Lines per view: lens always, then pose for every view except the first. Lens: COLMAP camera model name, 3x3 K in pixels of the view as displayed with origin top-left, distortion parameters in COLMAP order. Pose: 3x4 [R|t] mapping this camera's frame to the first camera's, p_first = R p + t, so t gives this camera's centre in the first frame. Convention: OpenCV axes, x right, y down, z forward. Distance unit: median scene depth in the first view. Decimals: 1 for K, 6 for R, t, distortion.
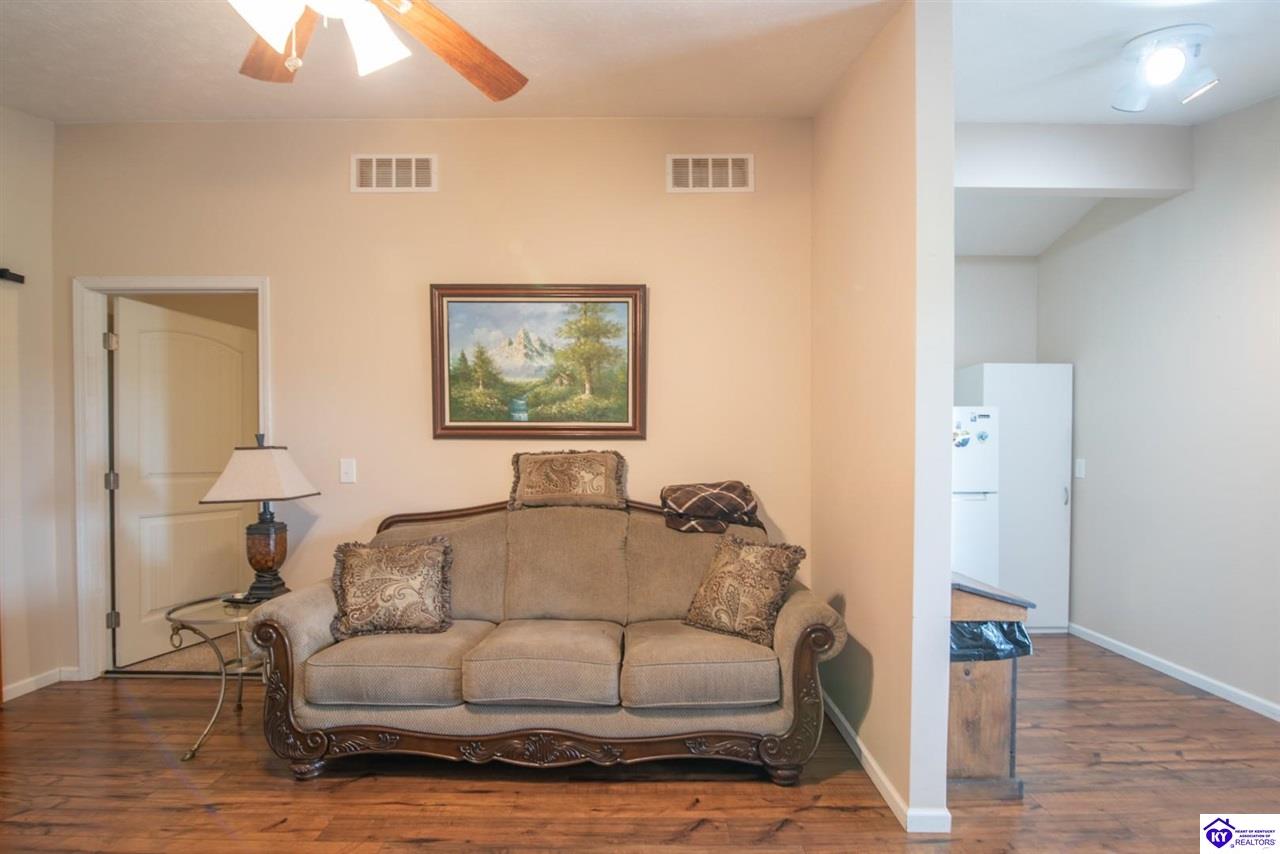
lens RADIAL K [[607.4, 0, 642.7], [0, 607.4, 467.0], [0, 0, 1]] dist [-0.017470, 0.000009]
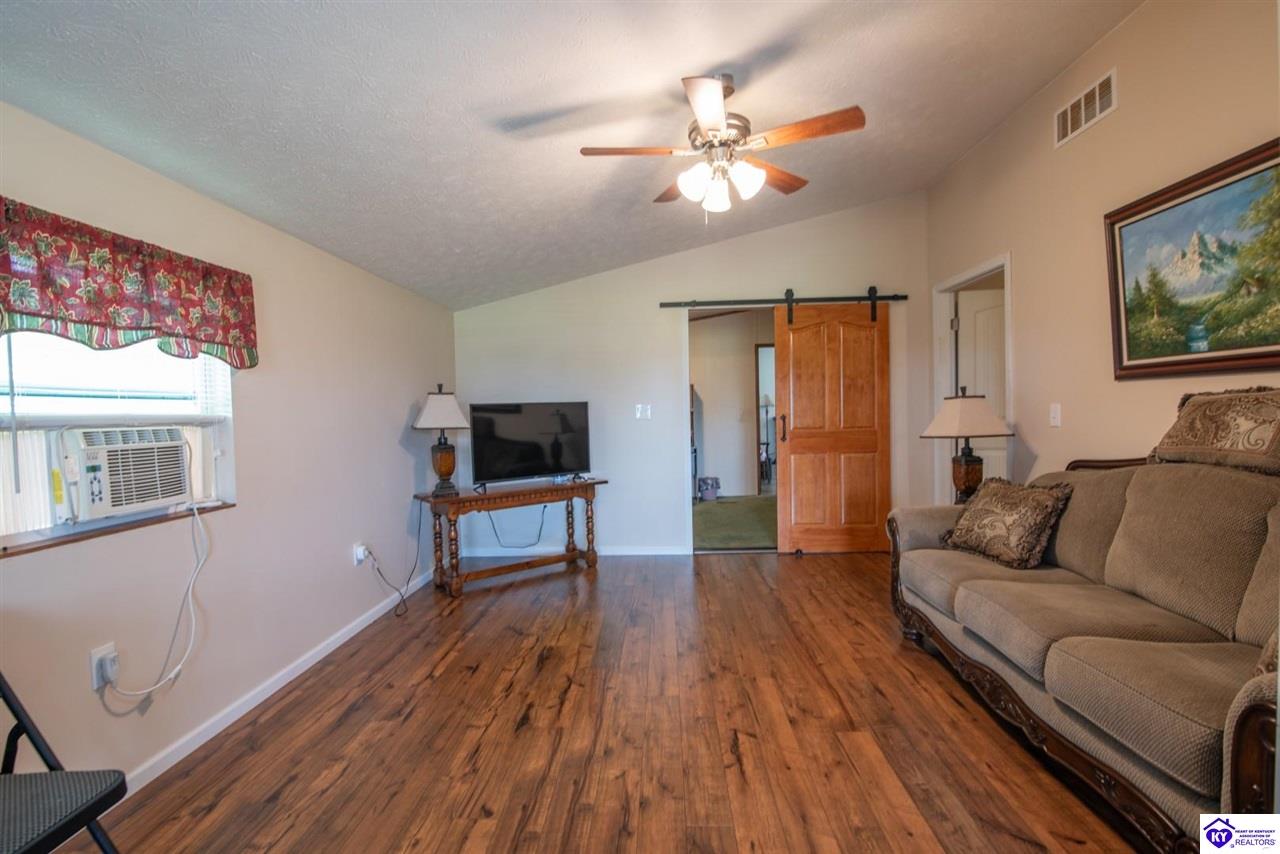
lens RADIAL K [[584.6, 0, 636.1], [0, 584.6, 430.5], [0, 0, 1]] dist [-0.022115, 0.000670]
pose [[-0.047215, 0.031420, -0.998390, 0.569187], [0.008002, 0.999485, 0.031076, -0.003923], [0.998853, -0.006522, -0.047442, 0.317531]]
